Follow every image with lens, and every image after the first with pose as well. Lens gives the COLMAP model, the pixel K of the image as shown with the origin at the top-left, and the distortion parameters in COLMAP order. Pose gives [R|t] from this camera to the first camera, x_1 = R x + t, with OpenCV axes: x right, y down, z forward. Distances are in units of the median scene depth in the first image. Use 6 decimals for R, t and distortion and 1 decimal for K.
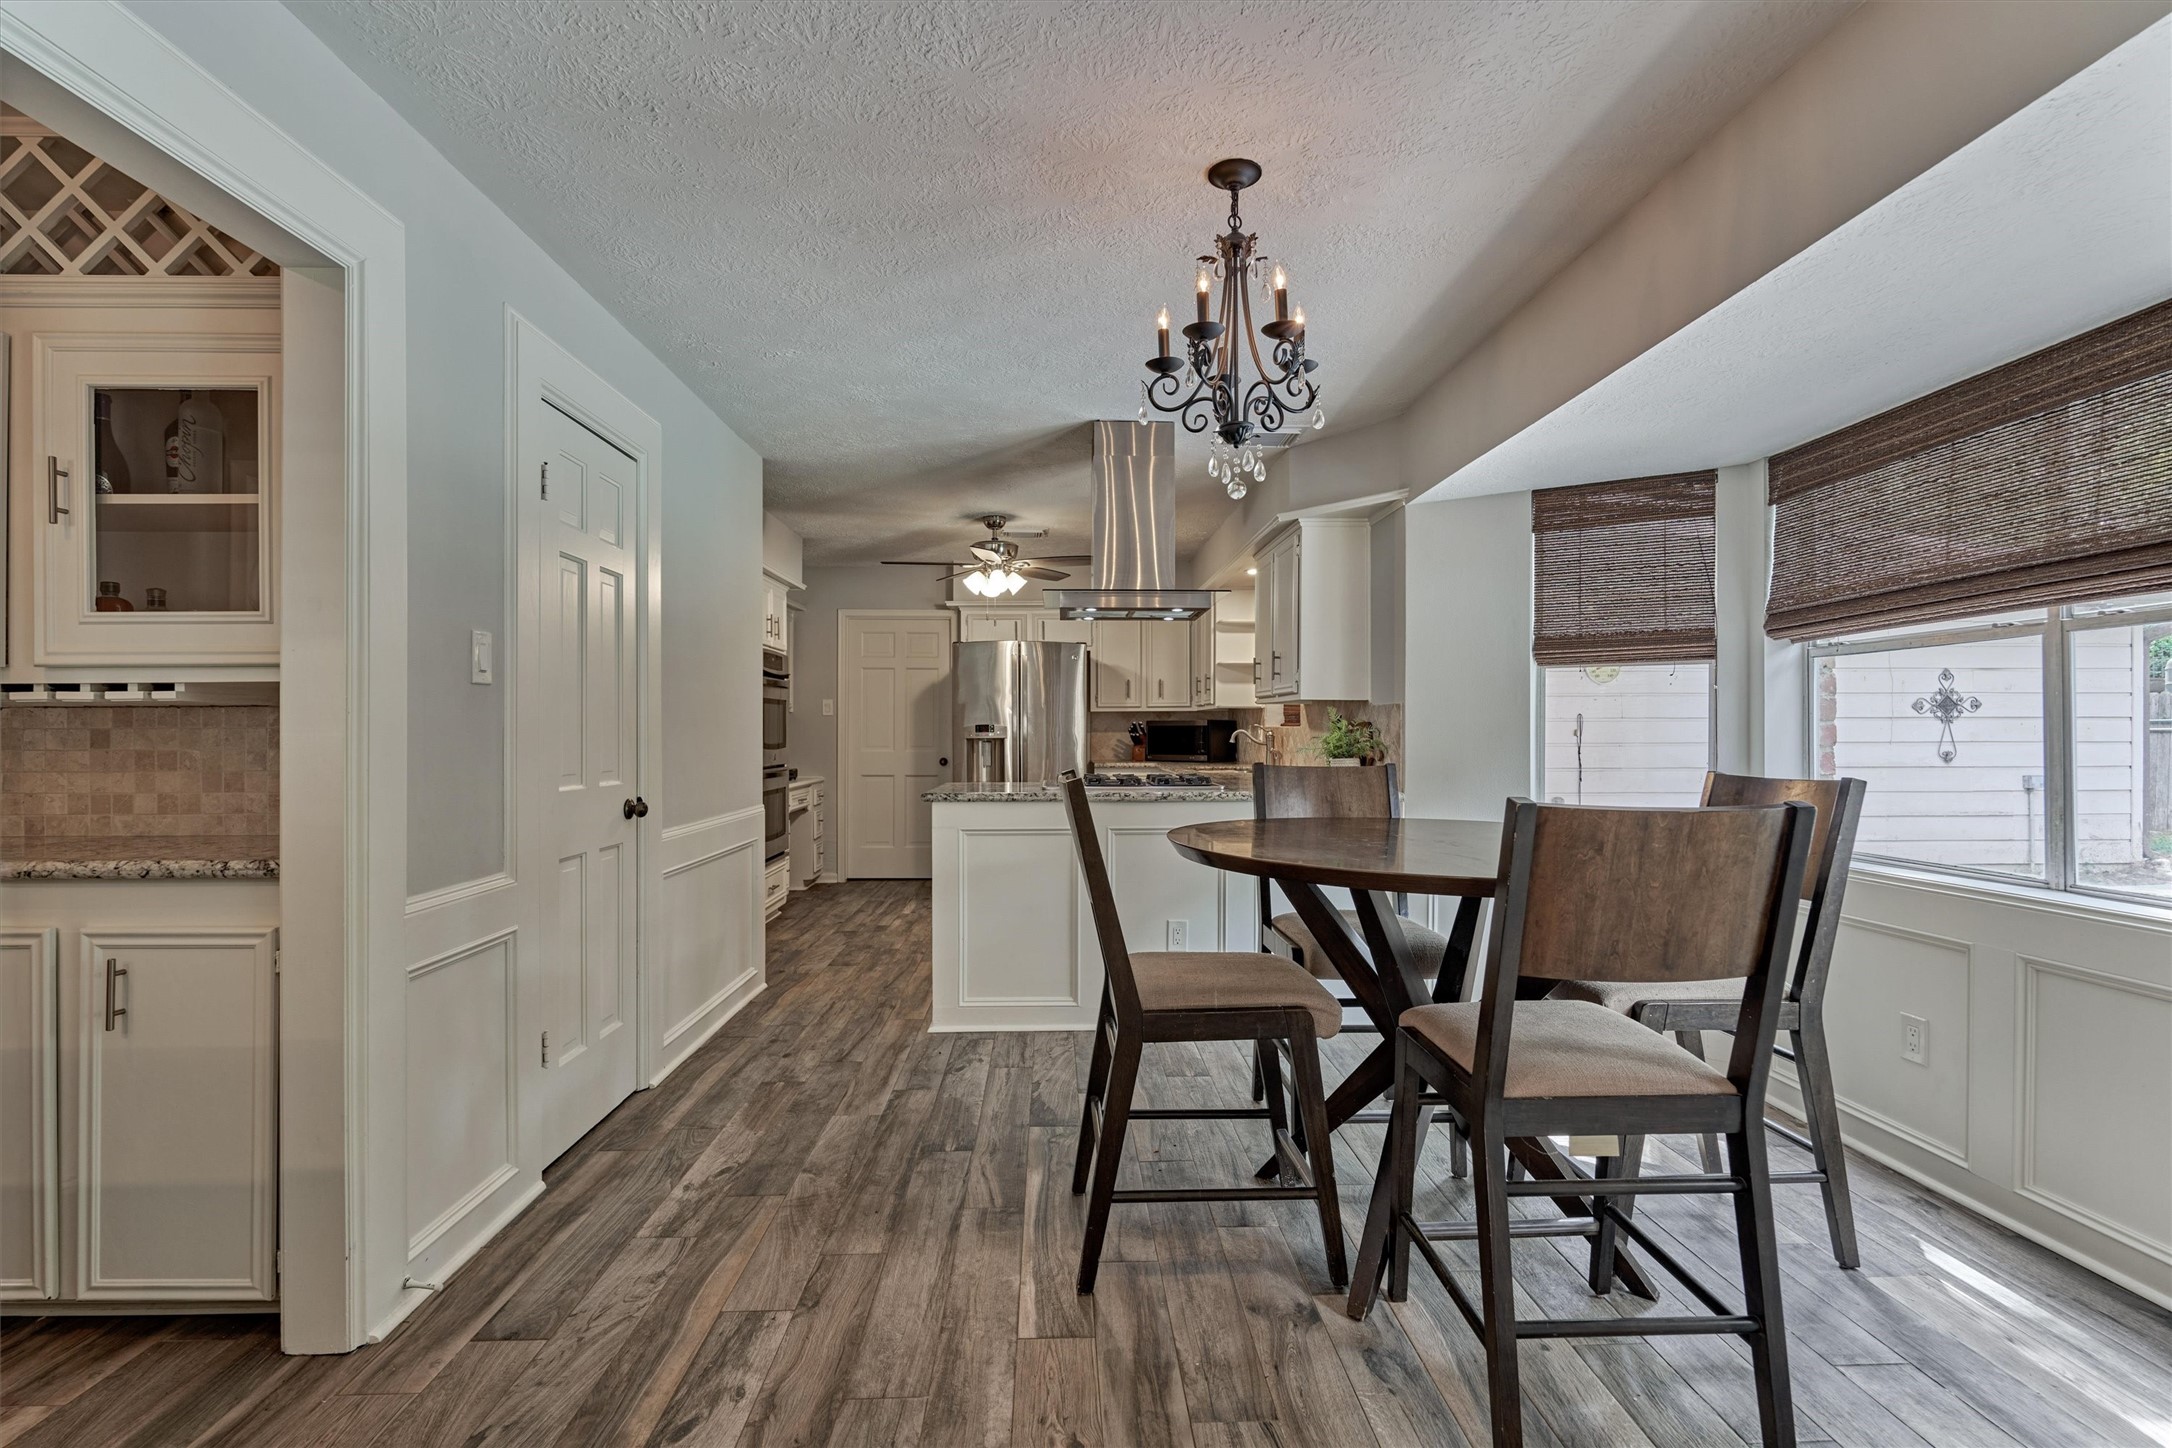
lens RADIAL K [[947.8, 0, 1084.9], [0, 947.8, 724.4], [0, 0, 1]] dist [-0.006342, 0.000376]
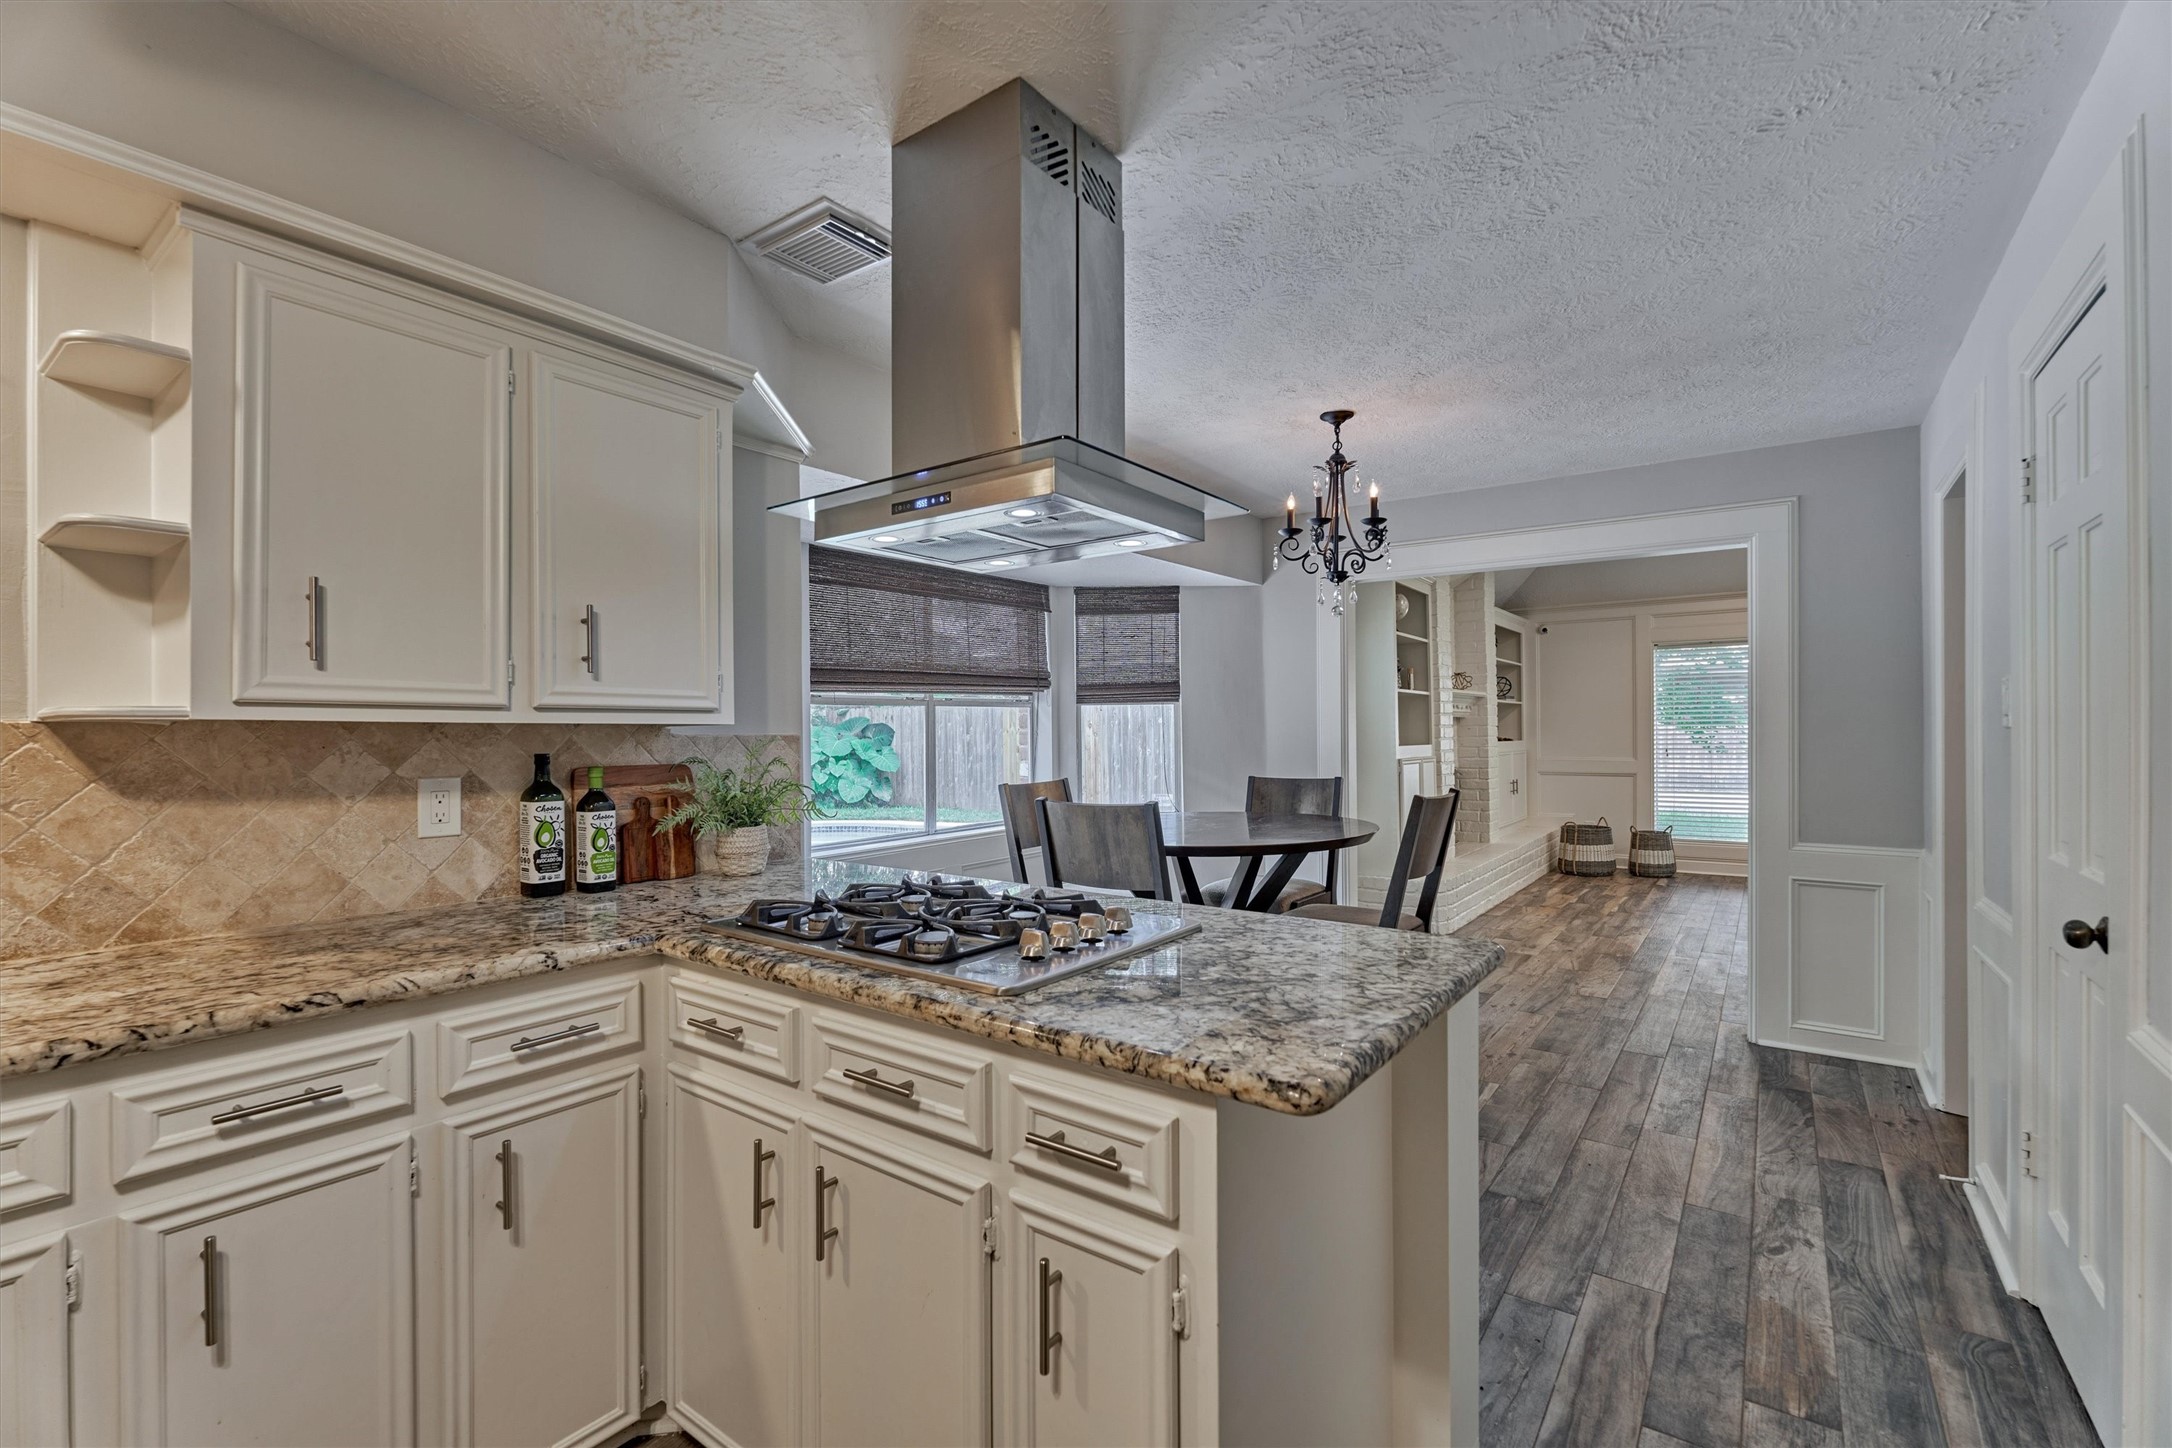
lens RADIAL K [[947.8, 0, 1073.3], [0, 947.8, 730.6], [0, 0, 1]] dist [-0.006342, 0.000376]
pose [[-0.778141, 0.001623, 0.628087, -0.484480], [0.003644, 0.999991, 0.001931, -0.047999], [-0.628079, 0.003792, -0.778141, 2.444743]]
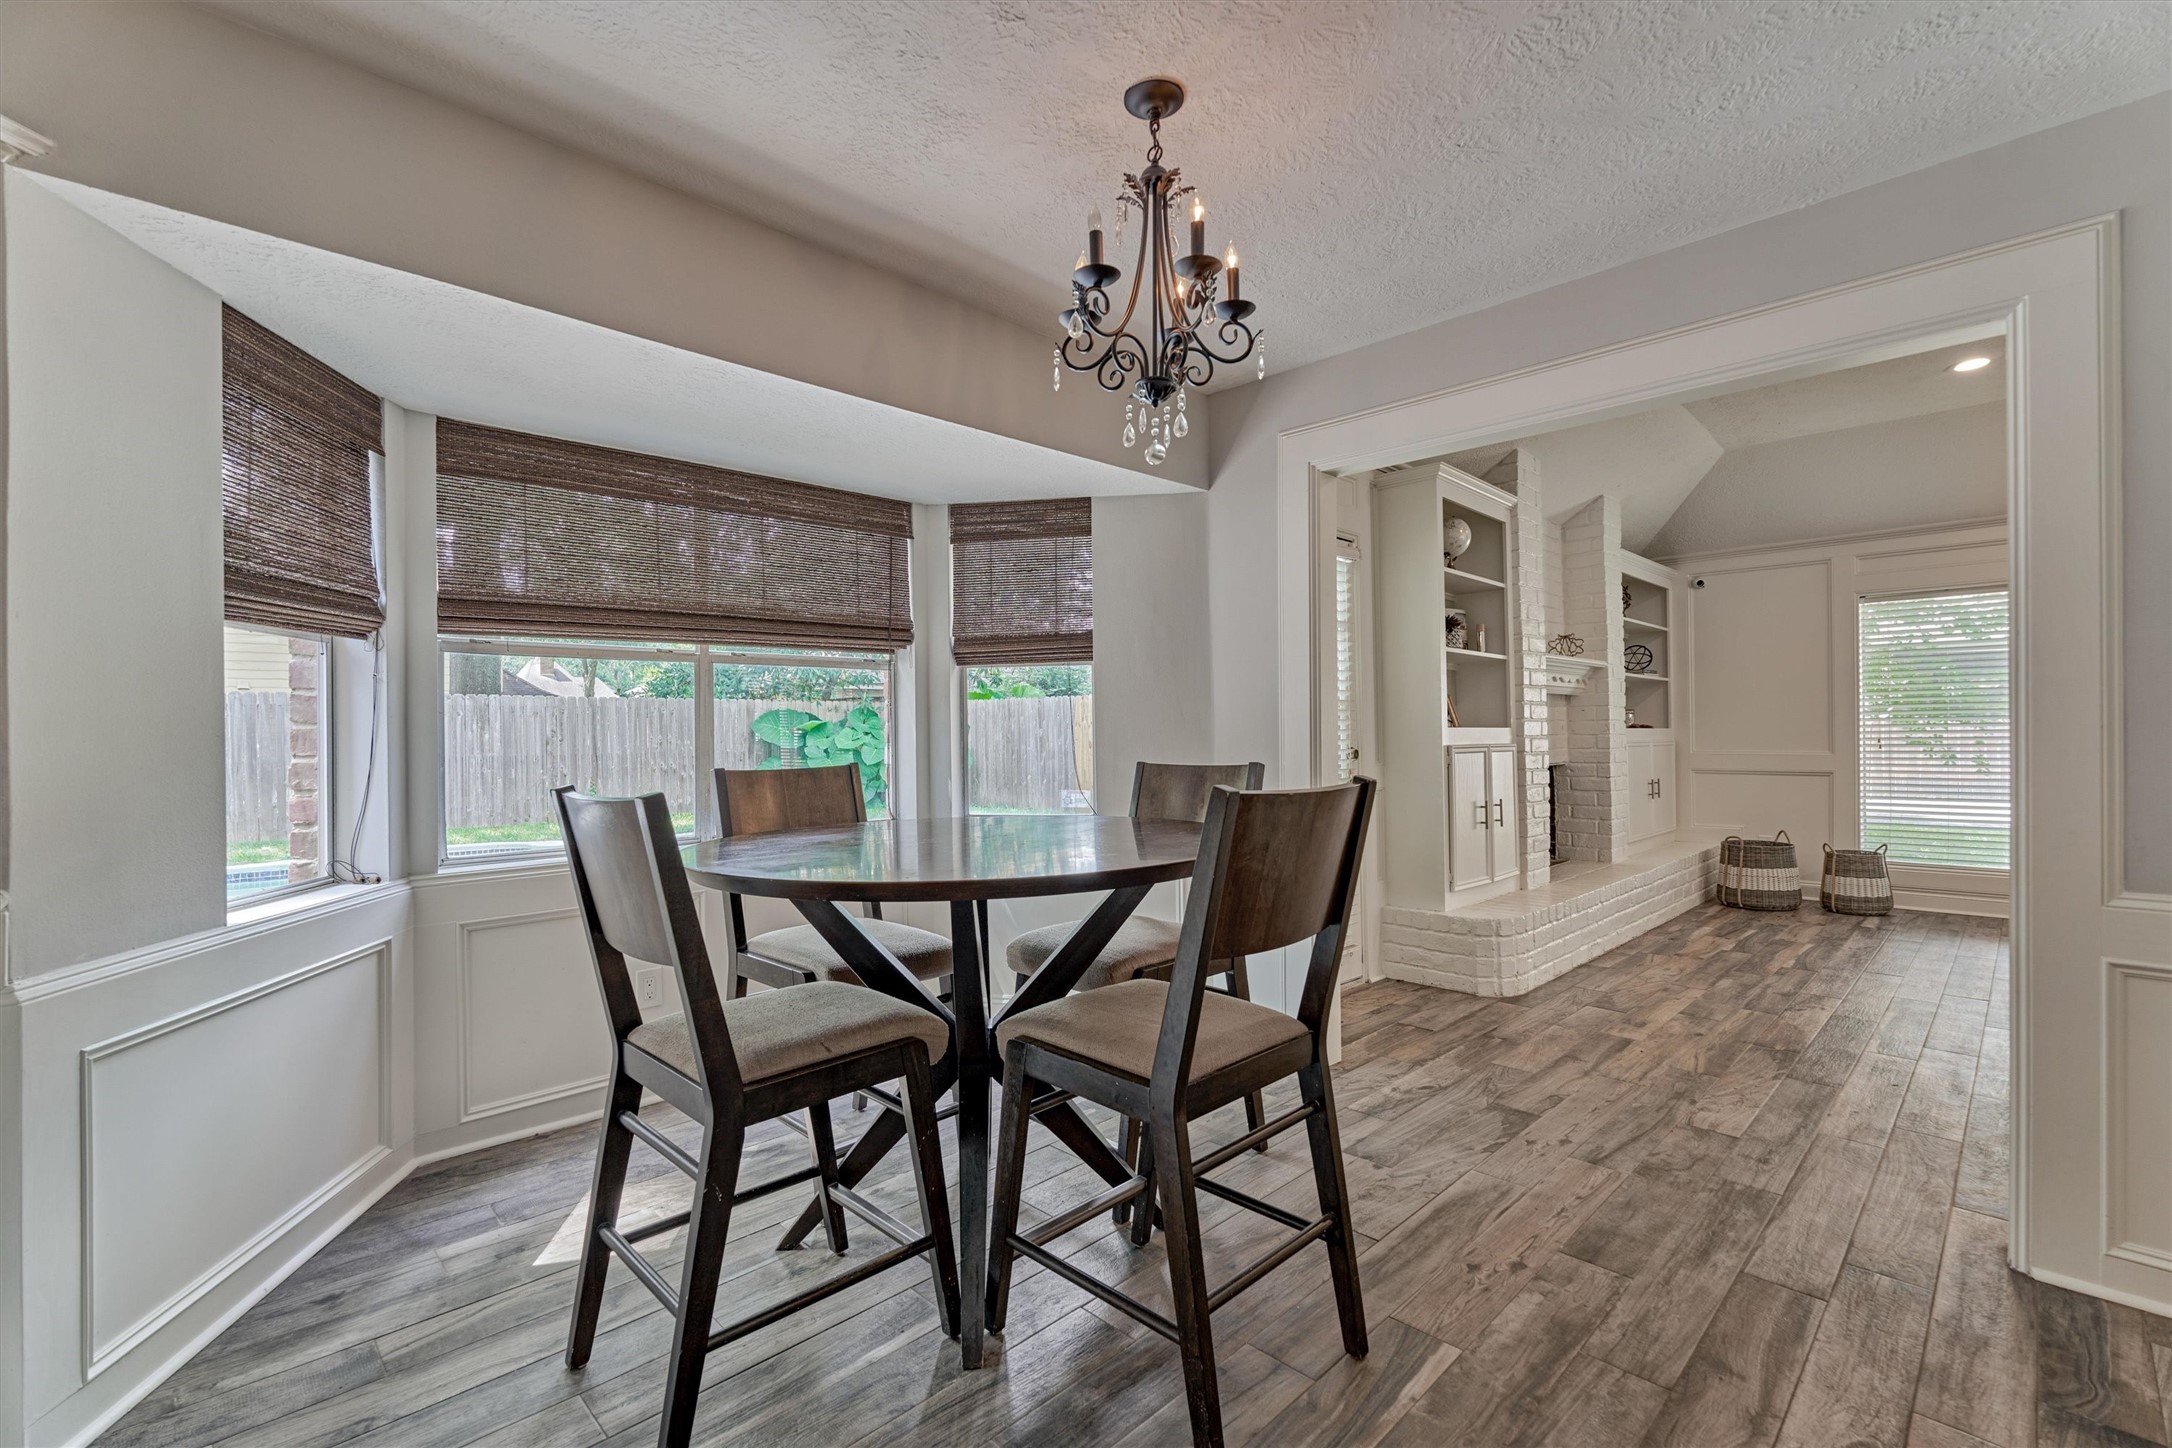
lens RADIAL K [[947.8, 0, 1067.6], [0, 947.8, 731.8], [0, 0, 1]] dist [-0.006342, 0.000376]
pose [[-0.666468, 0.001360, 0.745533, -0.429385], [0.003726, 0.999992, 0.001506, 0.009244], [-0.745525, 0.003782, -0.666467, 1.596032]]
